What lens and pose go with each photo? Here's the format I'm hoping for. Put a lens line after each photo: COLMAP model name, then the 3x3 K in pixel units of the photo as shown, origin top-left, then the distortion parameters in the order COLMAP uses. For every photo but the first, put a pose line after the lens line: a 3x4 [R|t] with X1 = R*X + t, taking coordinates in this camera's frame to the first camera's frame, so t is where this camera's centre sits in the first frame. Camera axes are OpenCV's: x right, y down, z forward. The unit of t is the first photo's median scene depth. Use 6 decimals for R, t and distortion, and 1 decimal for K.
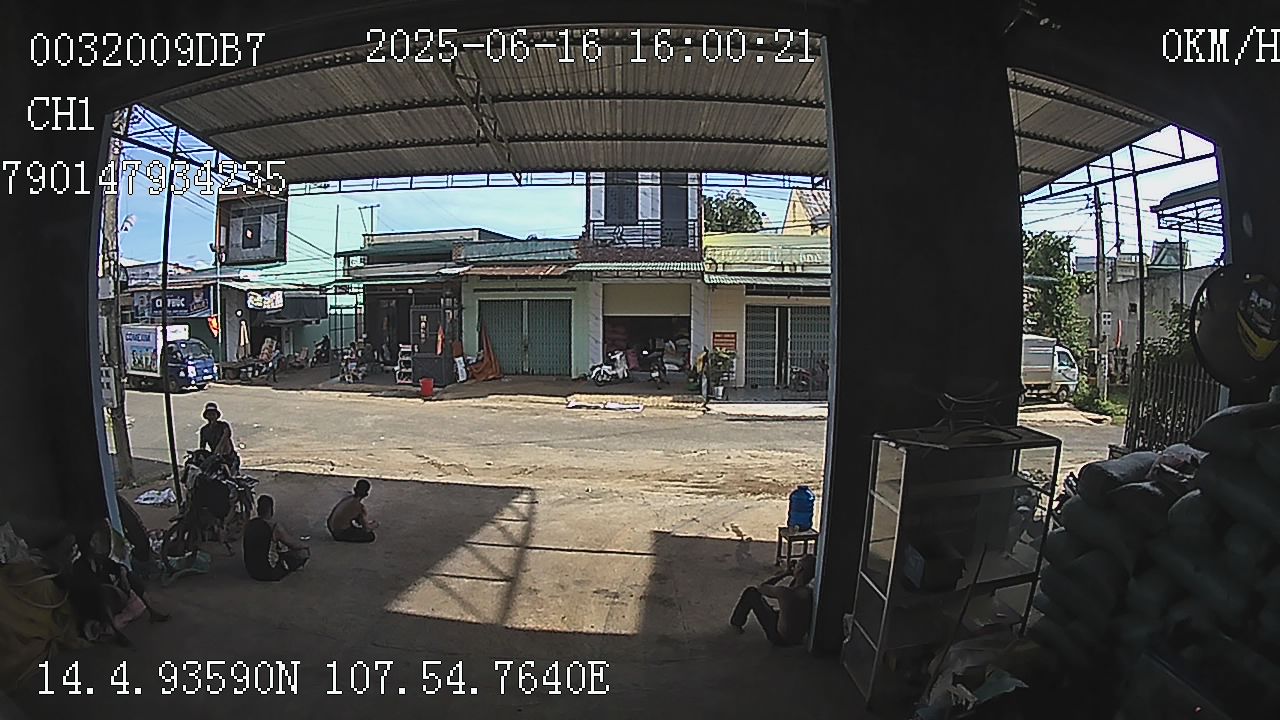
lens RADIAL K [[658.0, 0, 630.5], [0, 658.0, 350.0], [0, 0, 1]] dist [-0.332078, 0.104572]
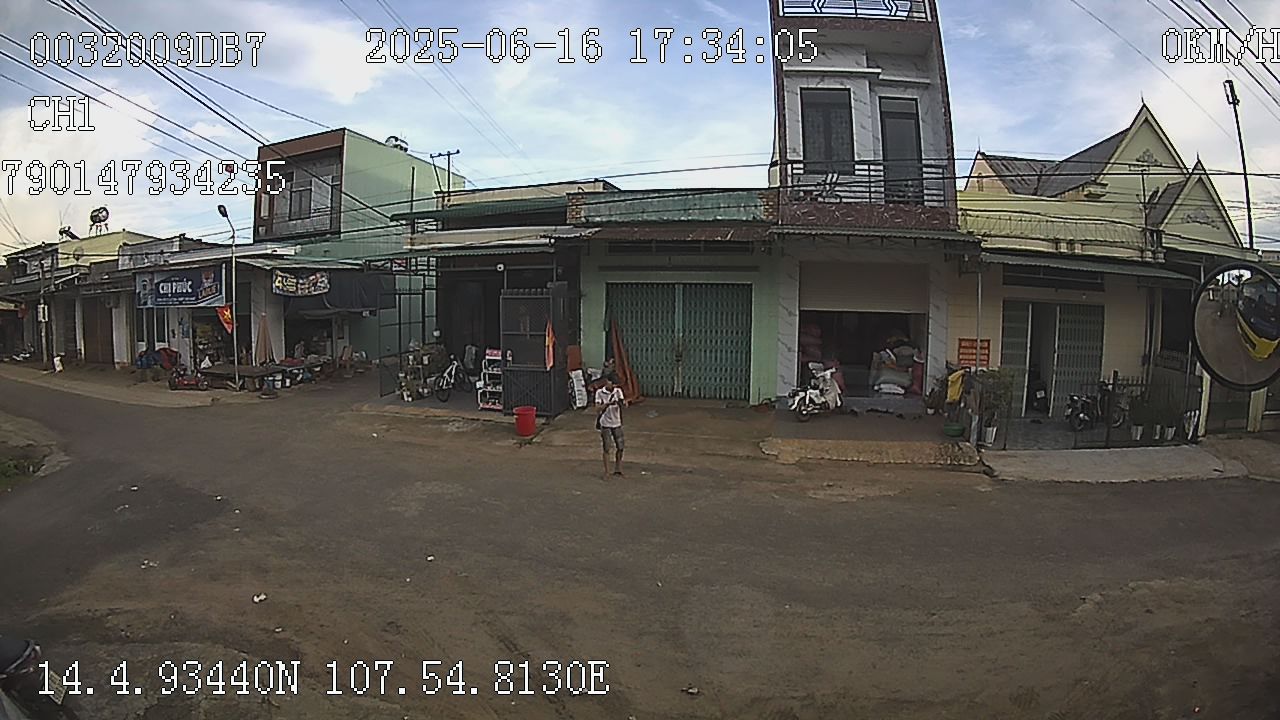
lens RADIAL K [[657.4, 0, 632.0], [0, 657.4, 351.6], [0, 0, 1]] dist [-0.332357, 0.103372]
pose [[0.988825, 0.016260, -0.148189, -0.113774], [-0.014038, 0.999773, 0.016033, -0.019242], [0.148416, -0.013773, 0.988829, 0.355784]]
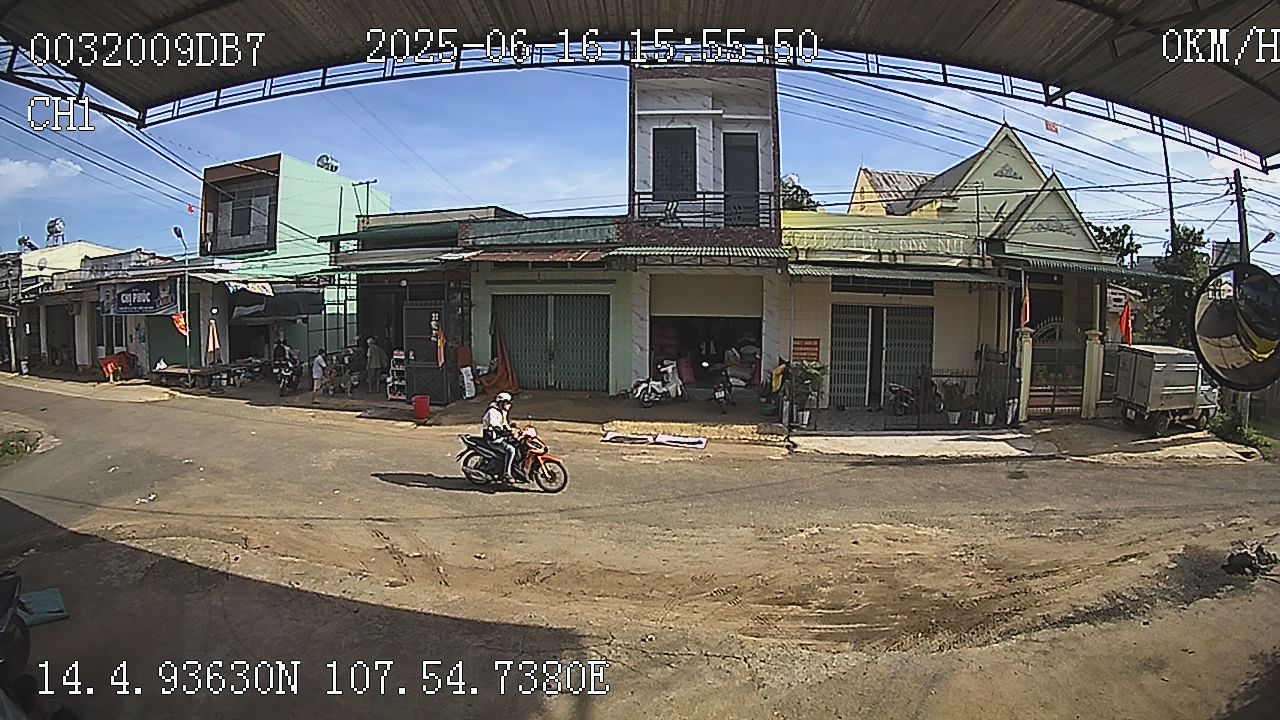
lens RADIAL K [[657.4, 0, 632.0], [0, 657.4, 351.6], [0, 0, 1]] dist [-0.332357, 0.103372]
pose [[0.998710, 0.009449, -0.049886, -0.024459], [-0.009150, 0.999939, 0.006217, -0.014577], [0.049942, -0.005753, 0.998736, 0.225581]]
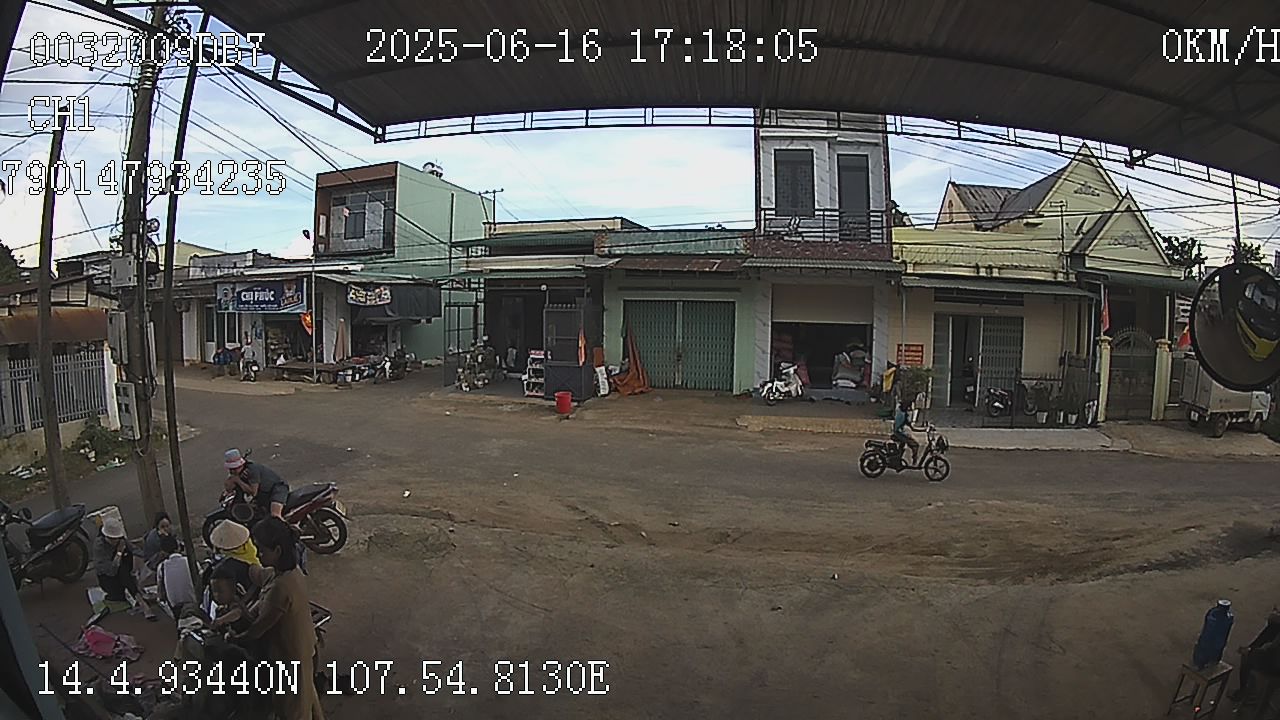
lens RADIAL K [[658.0, 0, 630.5], [0, 658.0, 350.0], [0, 0, 1]] dist [-0.332078, 0.104572]
pose [[0.985801, 0.021649, -0.166518, -0.083682], [-0.022252, 0.999751, -0.001755, -0.010195], [0.166439, 0.005435, 0.986037, 0.149467]]
